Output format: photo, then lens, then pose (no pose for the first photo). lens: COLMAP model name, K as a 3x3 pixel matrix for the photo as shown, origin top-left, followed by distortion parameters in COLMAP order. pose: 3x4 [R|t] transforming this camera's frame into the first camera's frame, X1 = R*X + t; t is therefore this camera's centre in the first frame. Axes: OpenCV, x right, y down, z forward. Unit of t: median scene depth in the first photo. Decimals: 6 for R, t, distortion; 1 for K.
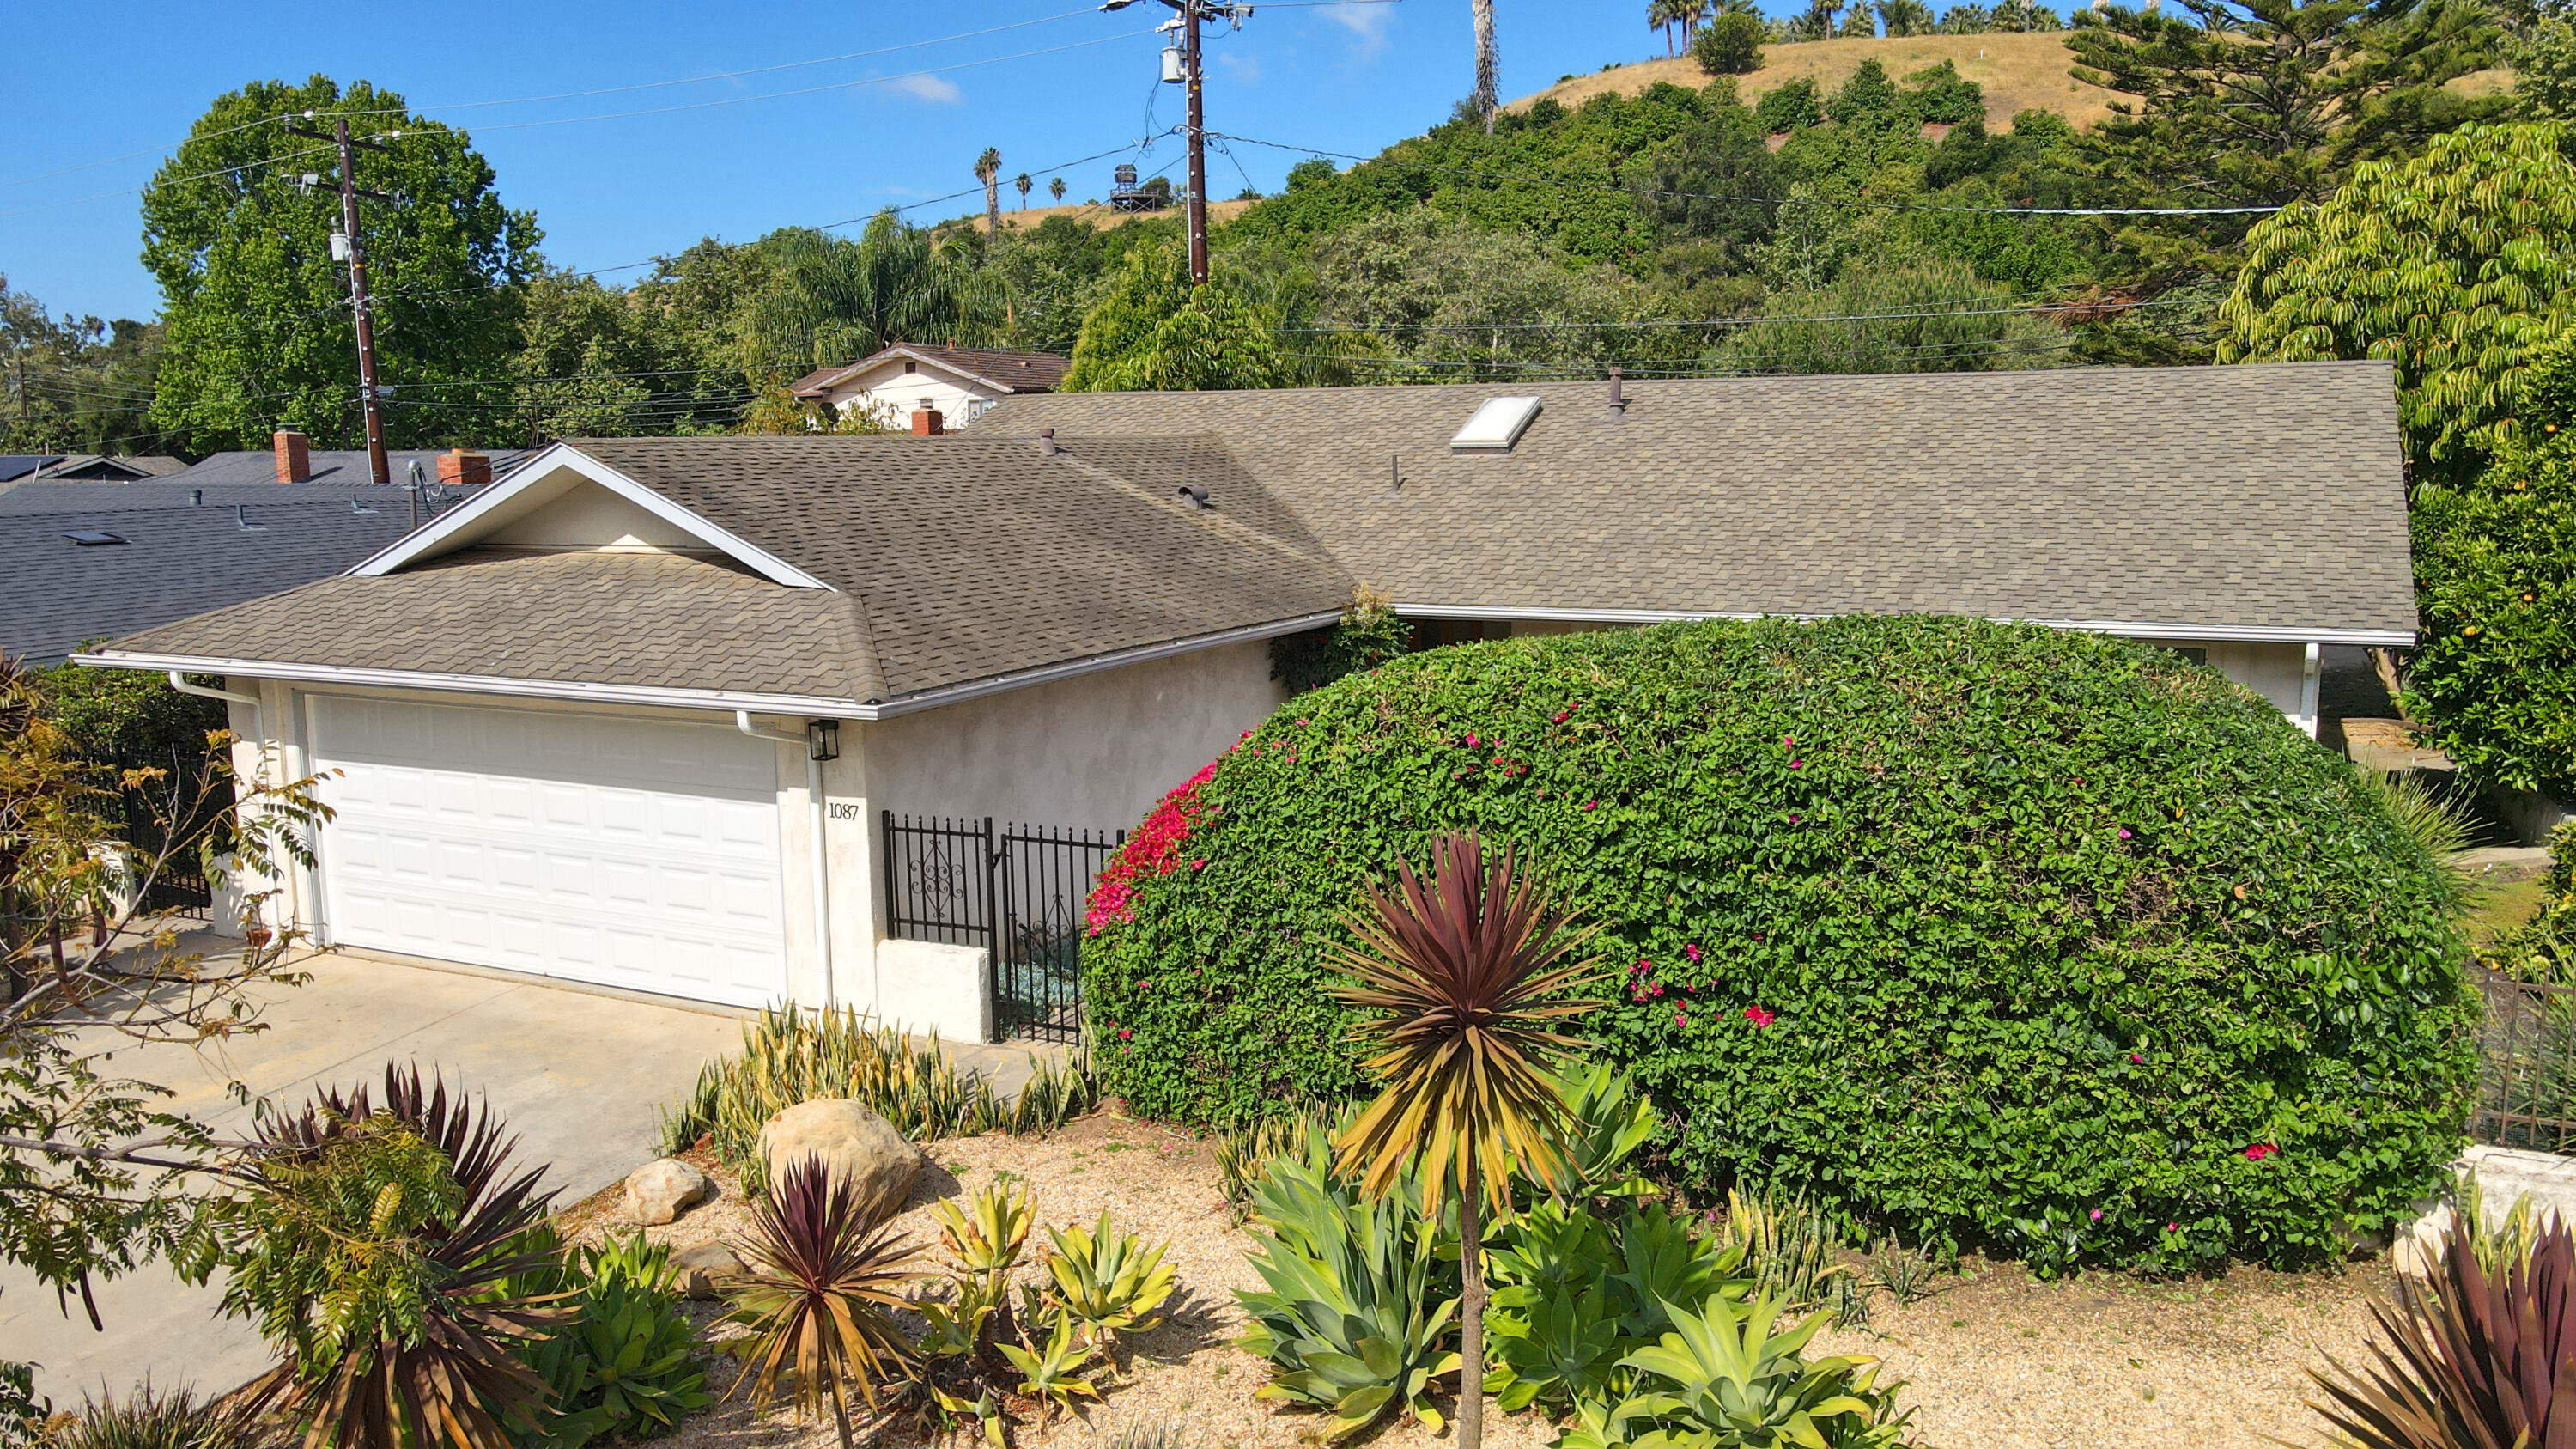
lens RADIAL K [[1903.4, 0, 1293.9], [0, 1903.4, 729.0], [0, 0, 1]] dist [0.006782, 0.011660]
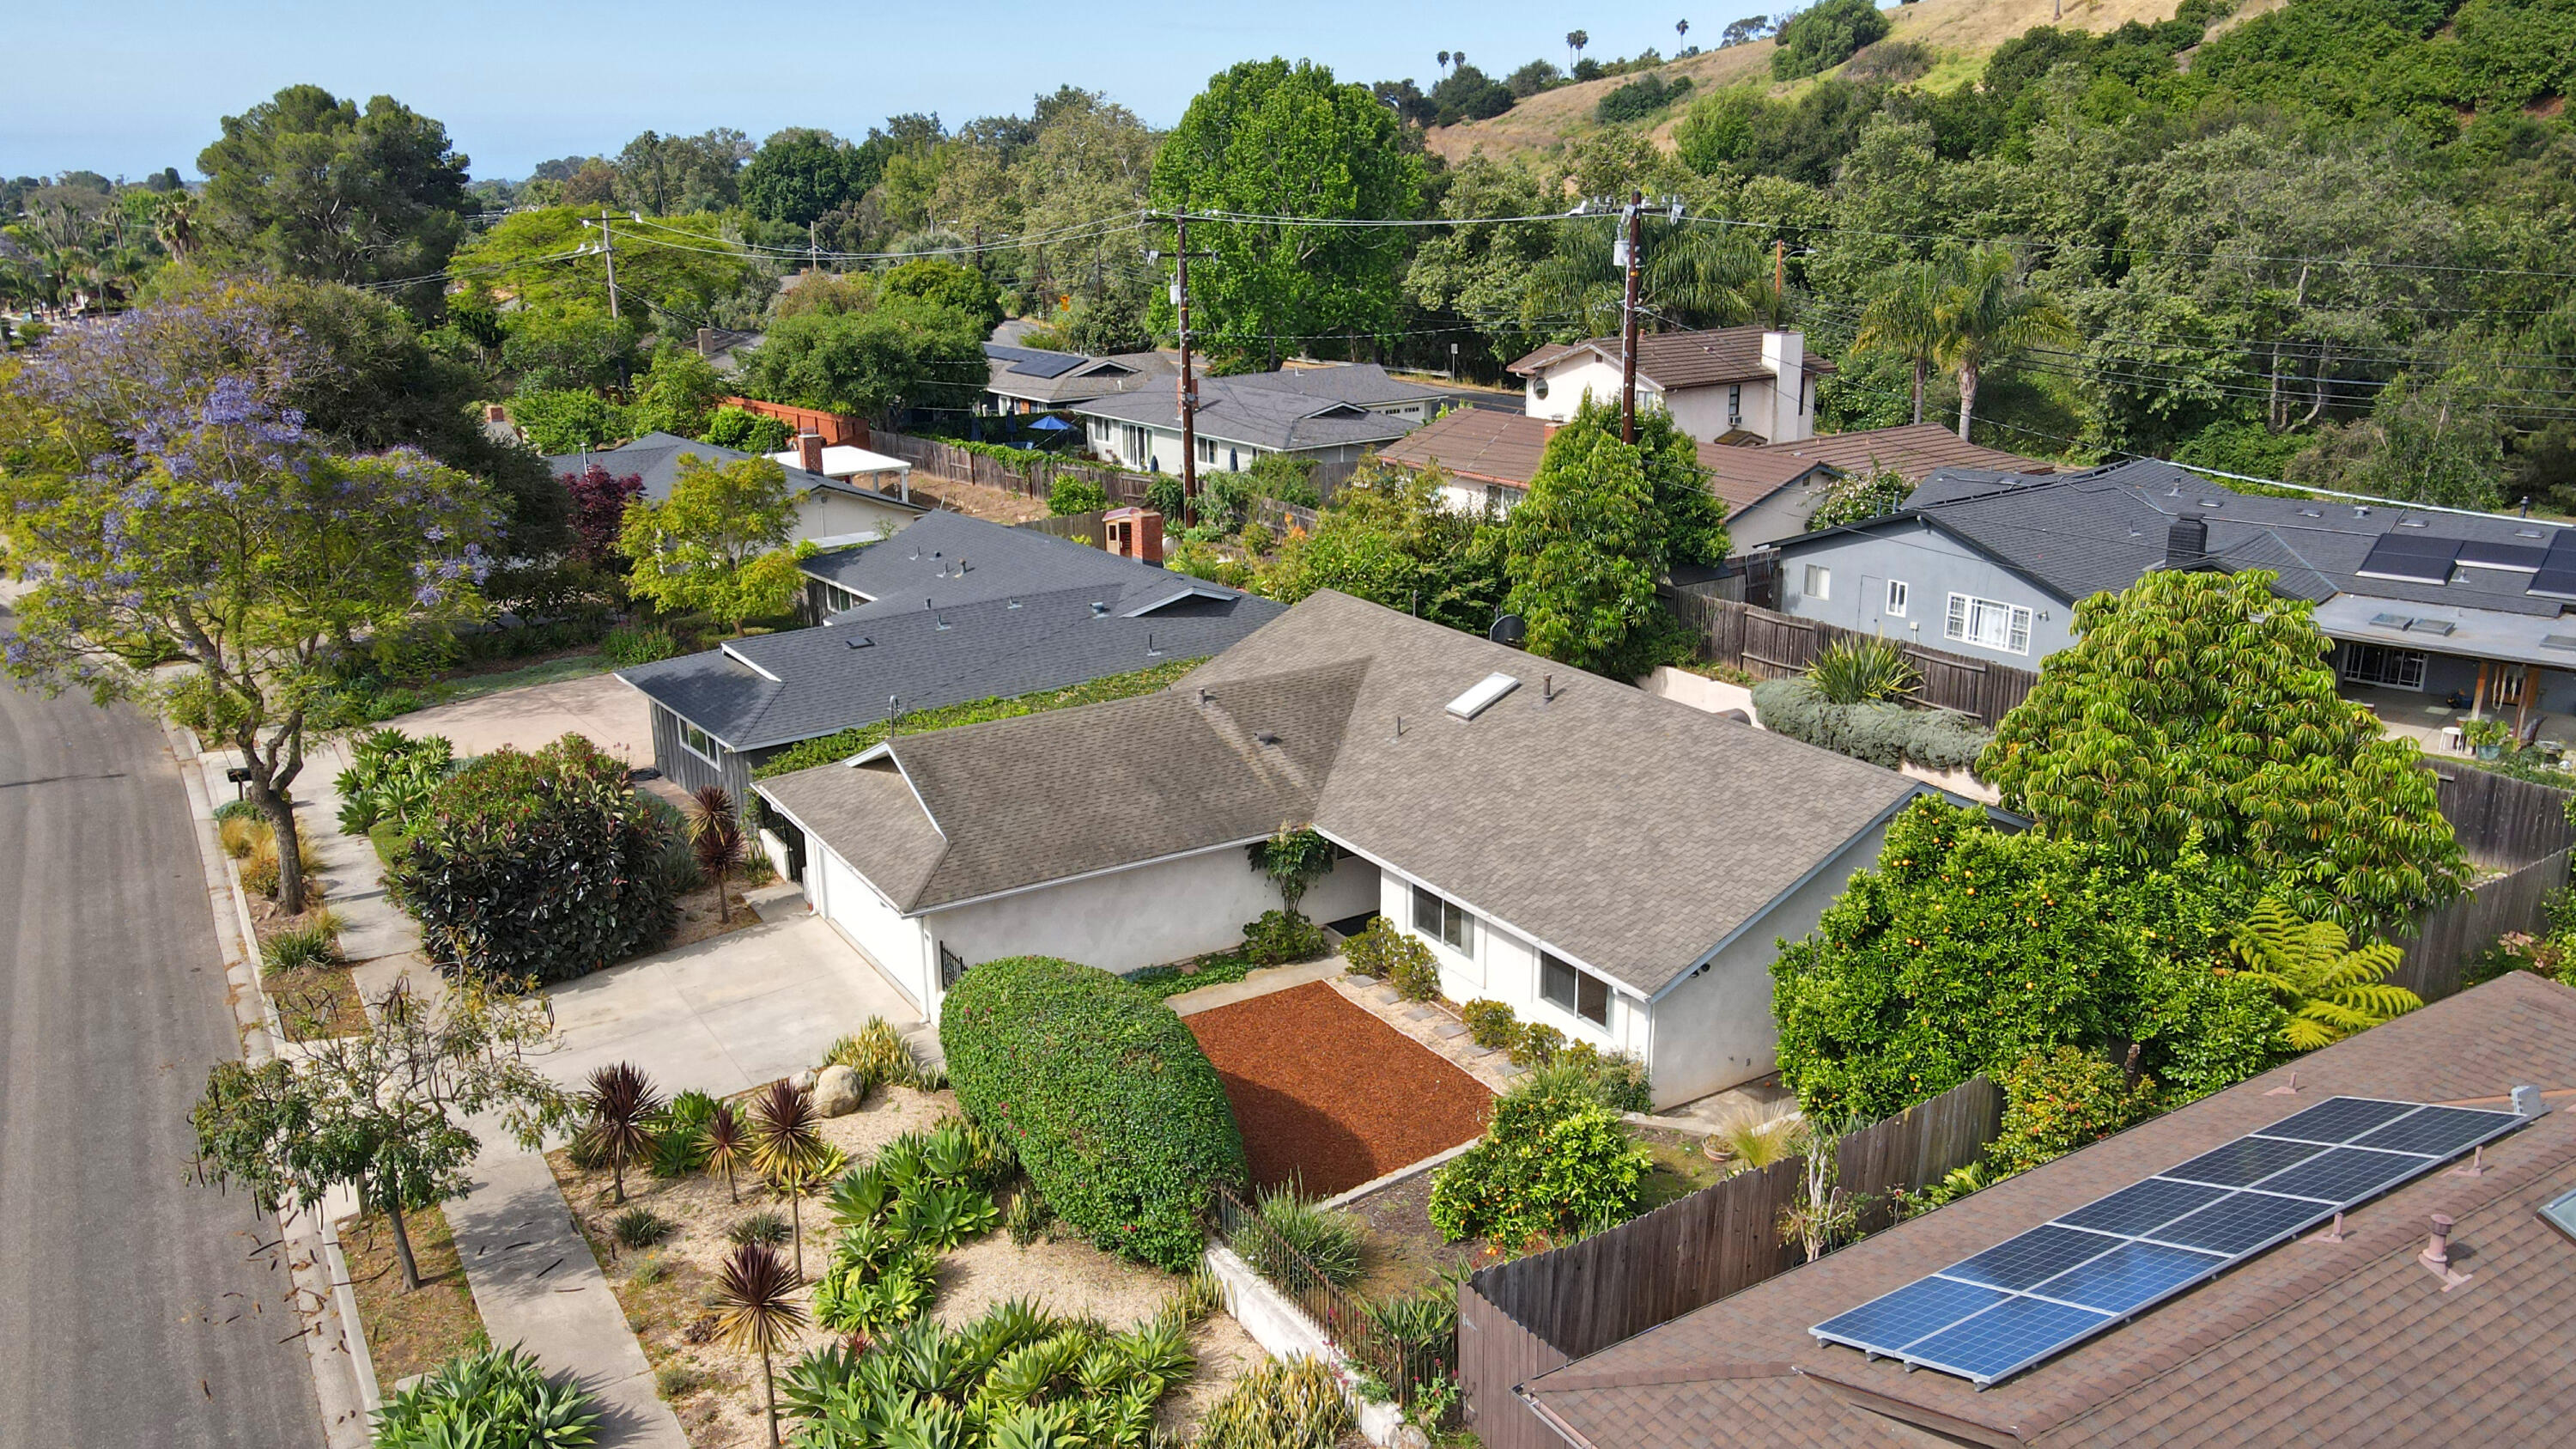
lens RADIAL K [[1903.4, 0, 1283.8], [0, 1903.4, 718.2], [0, 0, 1]] dist [0.006782, 0.011660]
pose [[0.845280, 0.150708, -0.512629, 0.996607], [-0.078215, 0.983964, 0.160306, -0.484193], [0.528567, -0.095408, 0.843513, -0.569642]]
